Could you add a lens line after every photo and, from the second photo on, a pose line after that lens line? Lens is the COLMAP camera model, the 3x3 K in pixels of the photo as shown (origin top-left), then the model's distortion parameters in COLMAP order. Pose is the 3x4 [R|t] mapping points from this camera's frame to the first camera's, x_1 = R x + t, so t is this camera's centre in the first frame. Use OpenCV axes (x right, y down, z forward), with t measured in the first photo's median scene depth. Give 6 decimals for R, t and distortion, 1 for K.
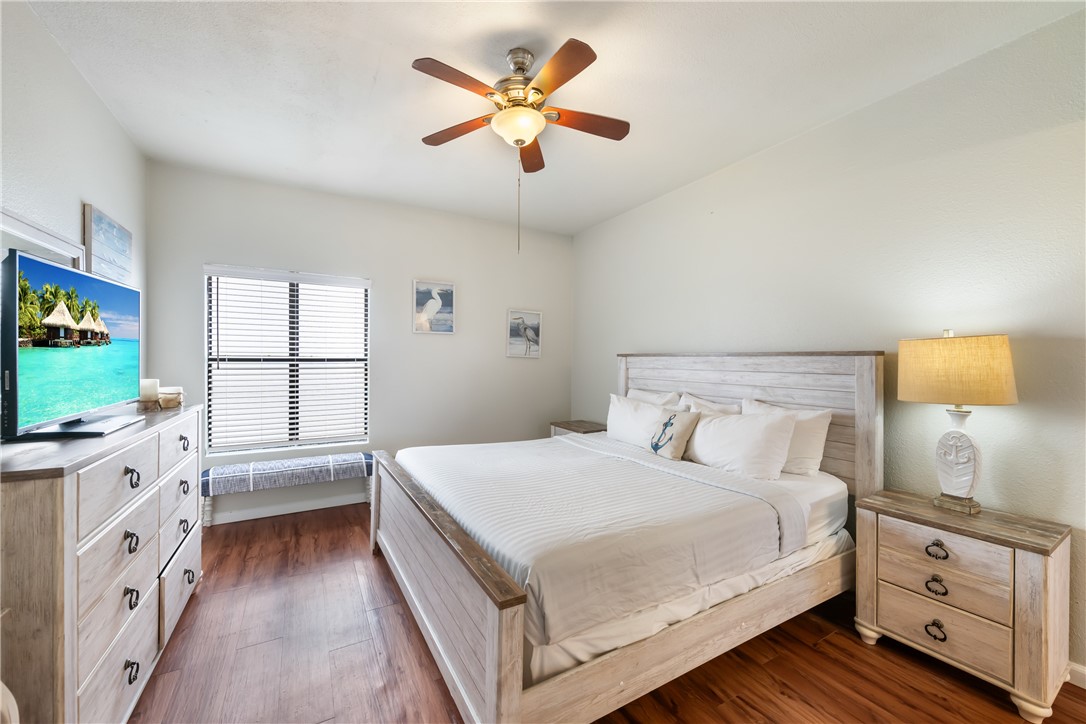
lens RADIAL K [[429.9, 0, 541.9], [0, 429.9, 356.2], [0, 0, 1]] dist [-0.002518, -0.000346]
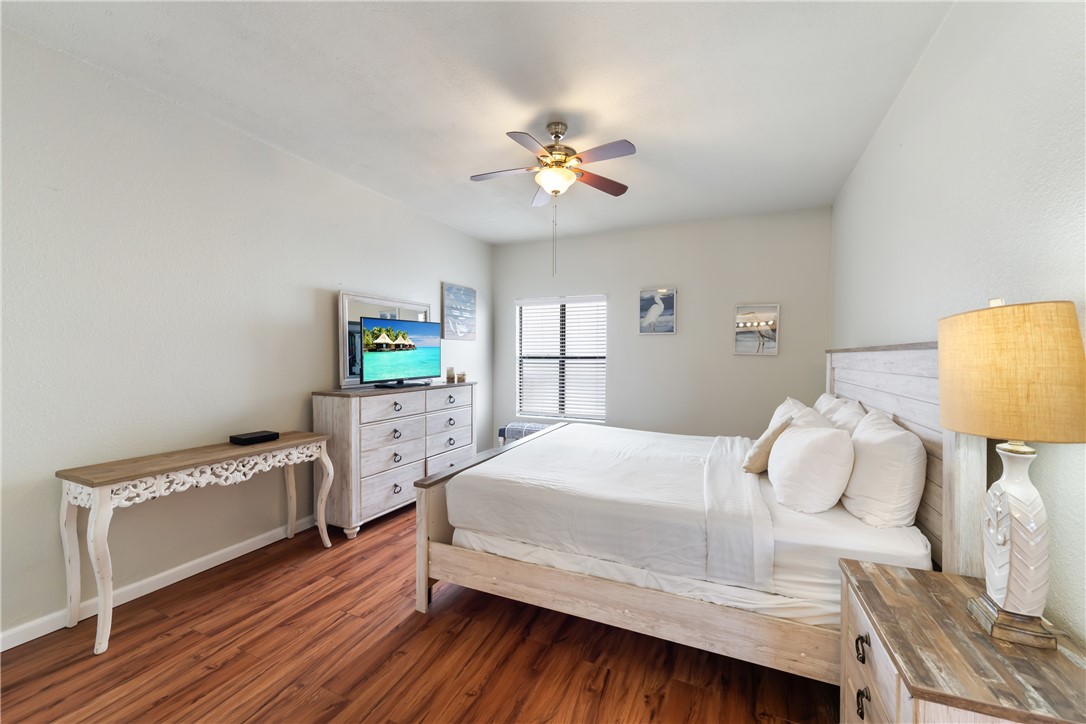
lens RADIAL K [[435.1, 0, 554.1], [0, 435.1, 357.1], [0, 0, 1]] dist [-0.000554, -0.000258]
pose [[0.586711, -0.001672, -0.809795, 0.737525], [0.004520, 0.999989, 0.001210, 0.006452], [0.809784, -0.004370, 0.586712, 0.149647]]
